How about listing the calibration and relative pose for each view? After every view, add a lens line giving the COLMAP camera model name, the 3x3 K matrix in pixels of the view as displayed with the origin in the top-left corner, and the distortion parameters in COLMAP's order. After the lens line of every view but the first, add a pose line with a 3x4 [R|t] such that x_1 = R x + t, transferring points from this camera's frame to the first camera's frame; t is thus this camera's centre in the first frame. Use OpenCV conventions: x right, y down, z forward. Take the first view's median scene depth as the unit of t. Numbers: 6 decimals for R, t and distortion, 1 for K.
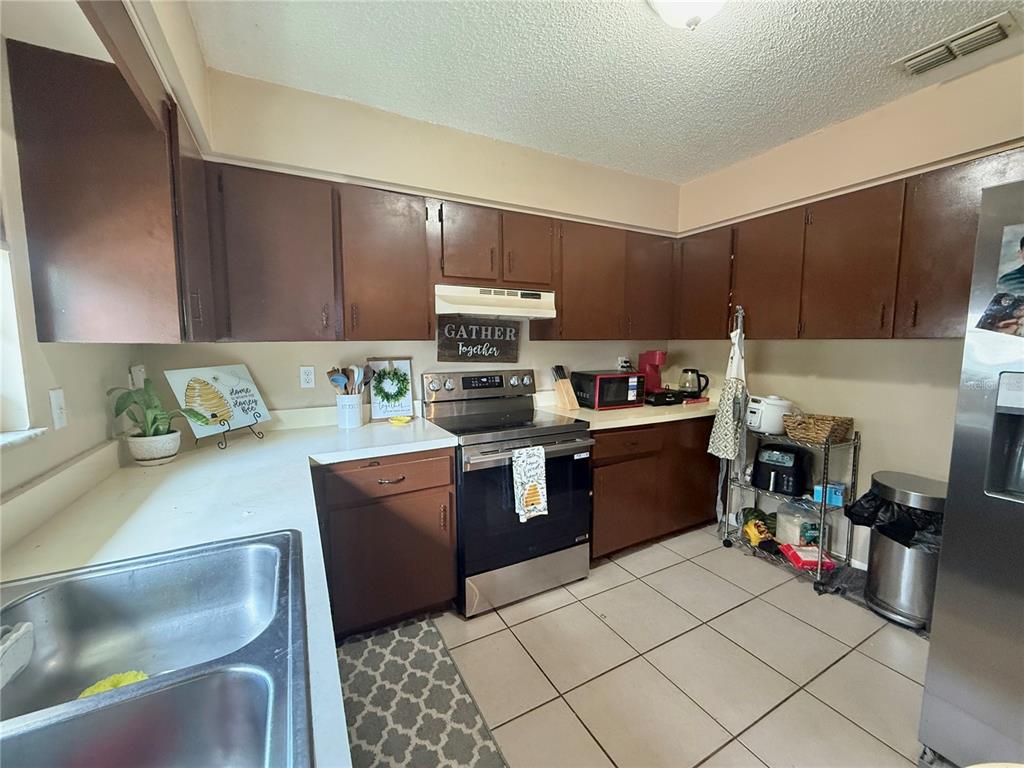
lens RADIAL K [[408.9, 0, 514.2], [0, 408.9, 384.5], [0, 0, 1]] dist [-0.002970, -0.000518]
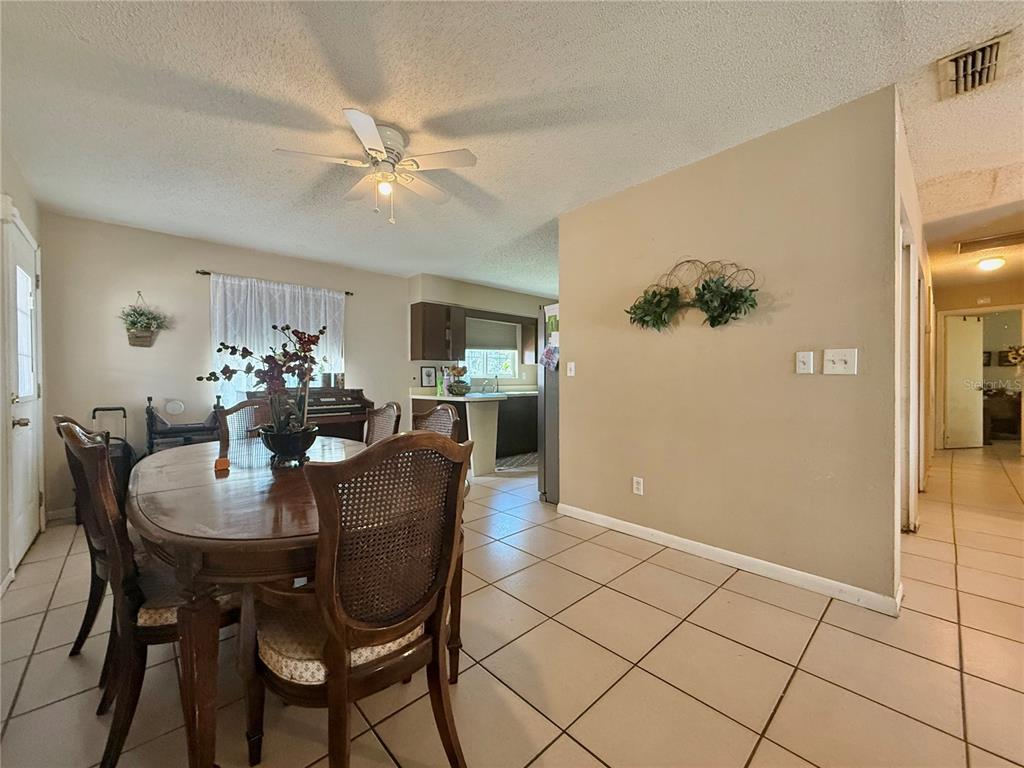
lens RADIAL K [[408.9, 0, 514.2], [0, 408.9, 382.3], [0, 0, 1]] dist [-0.002970, -0.000518]
pose [[0.257338, 0.007244, -0.966294, 2.234807], [-0.092675, 0.995548, -0.017217, 0.132500], [0.961867, 0.093982, 0.256864, -0.317127]]
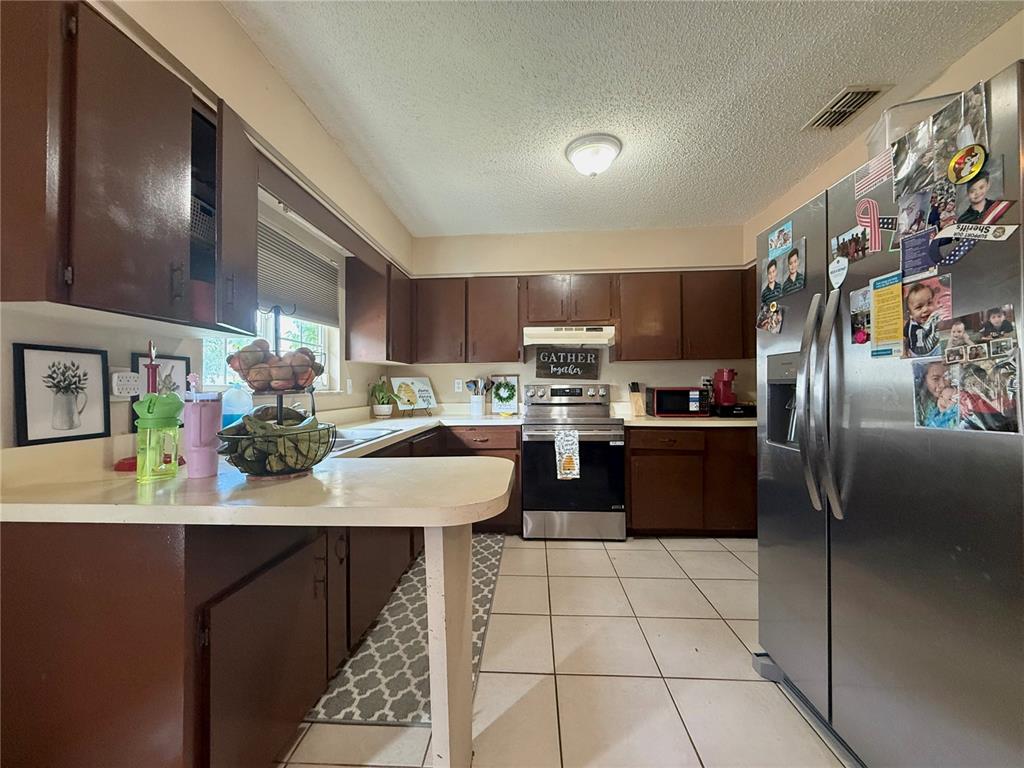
lens RADIAL K [[408.9, 0, 509.7], [0, 408.9, 383.7], [0, 0, 1]] dist [-0.002970, -0.000518]
pose [[0.849077, -0.007682, -0.528214, 0.552610], [-0.047977, 0.994641, -0.091586, 0.113861], [0.526086, 0.103106, 0.844158, -0.327464]]
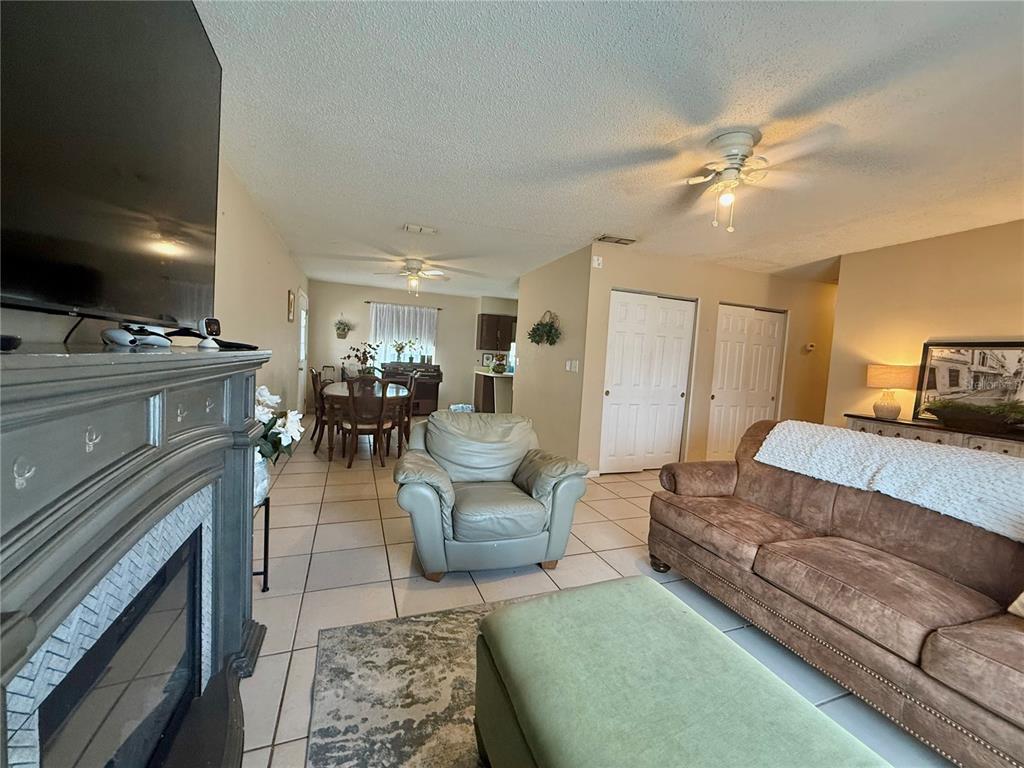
lens RADIAL K [[408.9, 0, 509.6], [0, 408.9, 383.6], [0, 0, 1]] dist [-0.002970, -0.000518]
pose [[-0.139256, 0.060307, -0.988418, 3.483405], [-0.154536, 0.984591, 0.081845, -0.019329], [0.978124, 0.164144, -0.127791, 0.520220]]
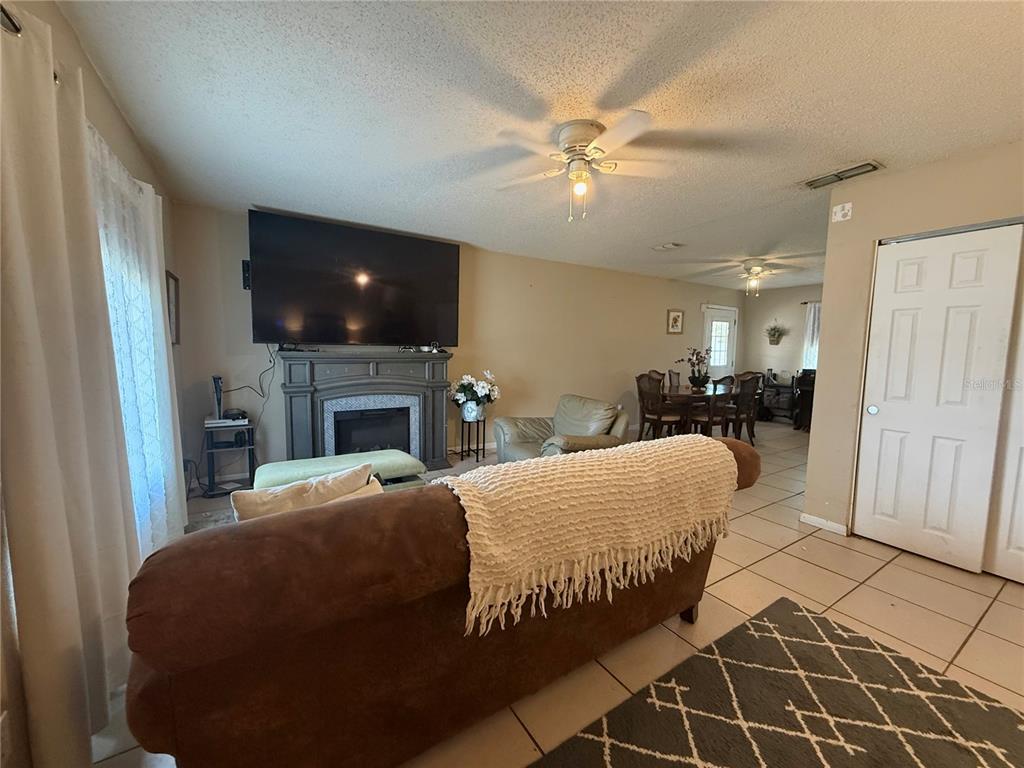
lens RADIAL K [[408.9, 0, 510.9], [0, 408.9, 385.2], [0, 0, 1]] dist [-0.002970, -0.000518]
pose [[-0.998134, -0.005469, -0.060810, 2.671401], [-0.017171, 0.980928, 0.193612, -0.172795], [0.058592, 0.194295, -0.979192, 1.827951]]
